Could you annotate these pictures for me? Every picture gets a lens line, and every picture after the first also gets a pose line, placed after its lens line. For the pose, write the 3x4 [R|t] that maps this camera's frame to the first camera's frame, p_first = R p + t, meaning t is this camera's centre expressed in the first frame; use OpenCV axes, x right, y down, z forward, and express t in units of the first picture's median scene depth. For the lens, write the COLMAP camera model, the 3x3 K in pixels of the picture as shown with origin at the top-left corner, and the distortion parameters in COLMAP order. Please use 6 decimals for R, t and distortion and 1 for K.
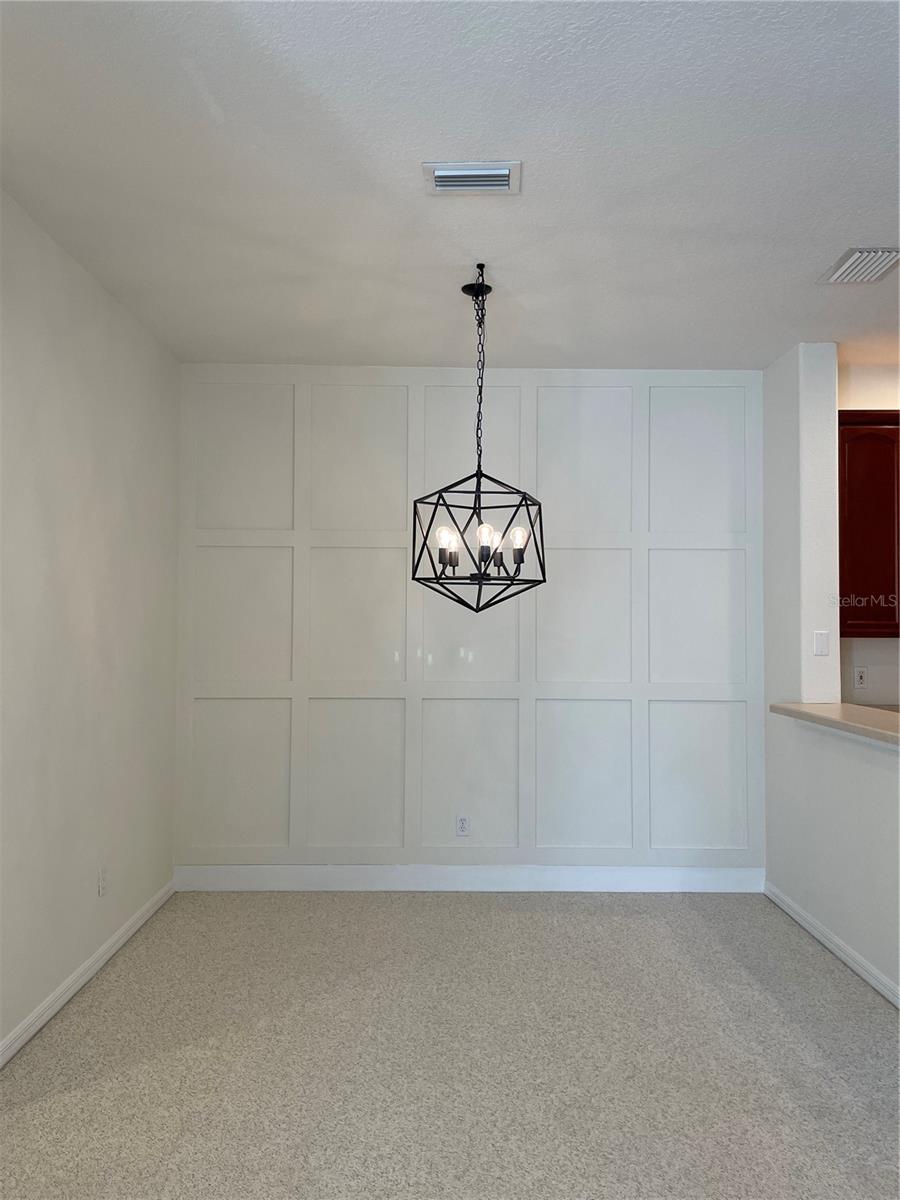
lens RADIAL K [[921.7, 0, 450.0], [0, 921.7, 600.0], [0, 0, 1]] dist [0.056231, -0.003505]
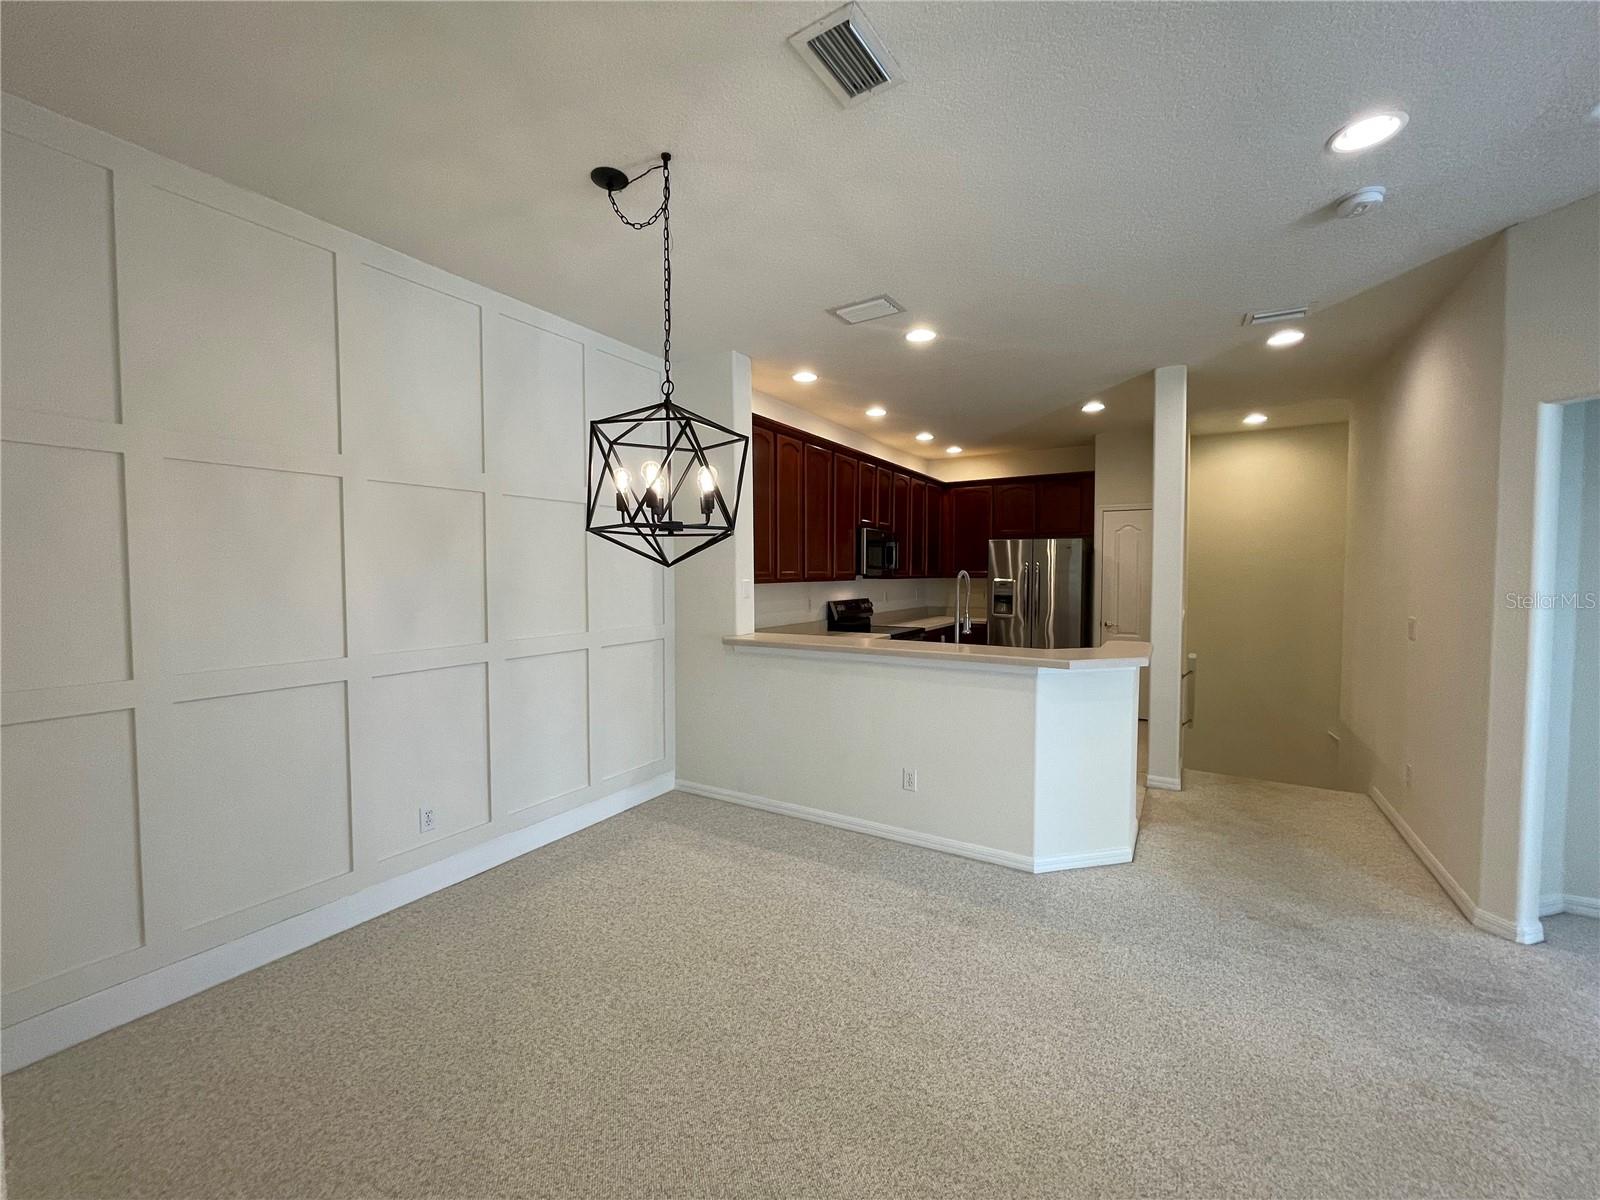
lens RADIAL K [[655.2, 0, 800.0], [0, 655.2, 600.0], [0, 0, 1]] dist [0.002754, 0.000265]
pose [[0.514290, -0.046876, 0.856334, -0.369181], [-0.015956, 0.997809, 0.064203, 0.002707], [-0.857468, -0.046682, 0.512415, 0.488479]]
